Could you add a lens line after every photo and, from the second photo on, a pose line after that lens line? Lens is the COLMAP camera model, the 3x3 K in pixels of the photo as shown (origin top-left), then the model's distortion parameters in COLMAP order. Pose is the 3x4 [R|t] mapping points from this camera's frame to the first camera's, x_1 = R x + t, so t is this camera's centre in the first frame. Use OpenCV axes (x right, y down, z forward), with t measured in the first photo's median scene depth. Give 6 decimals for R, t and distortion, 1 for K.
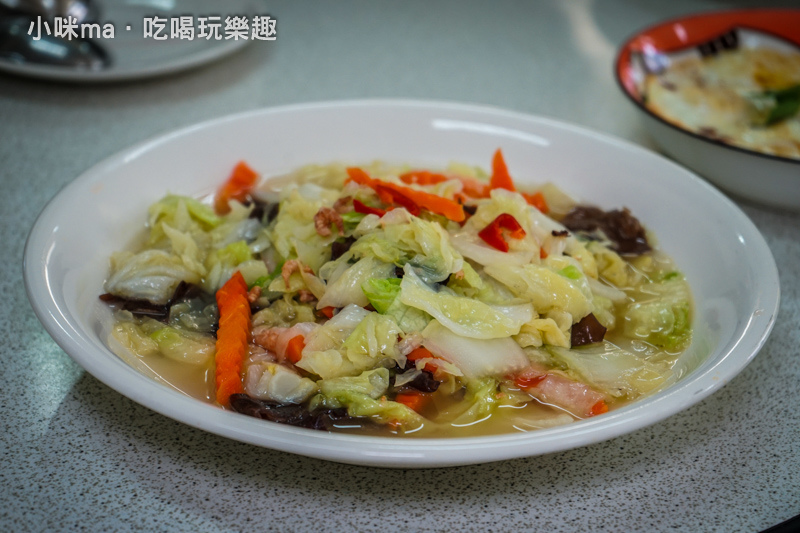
lens RADIAL K [[1665.8, 0, 402.5], [0, 1665.8, 266.7], [0, 0, 1]] dist [-0.099341, 0.000000]
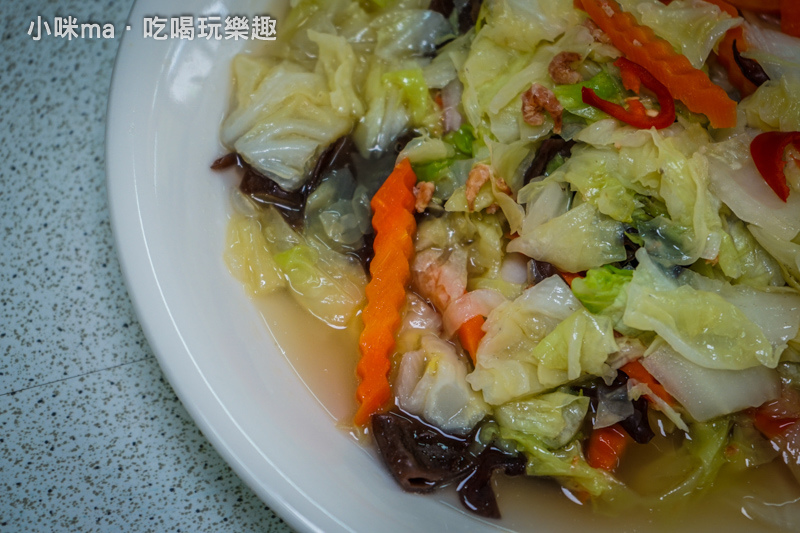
lens RADIAL K [[1665.8, 0, 396.2], [0, 1665.8, 266.3], [0, 0, 1]] dist [-0.099341, 0.000000]
pose [[0.987490, 0.154191, -0.032993, -0.077360], [-0.107276, 0.810304, 0.576108, -0.397765], [0.115565, -0.565361, 0.816708, 0.419074]]
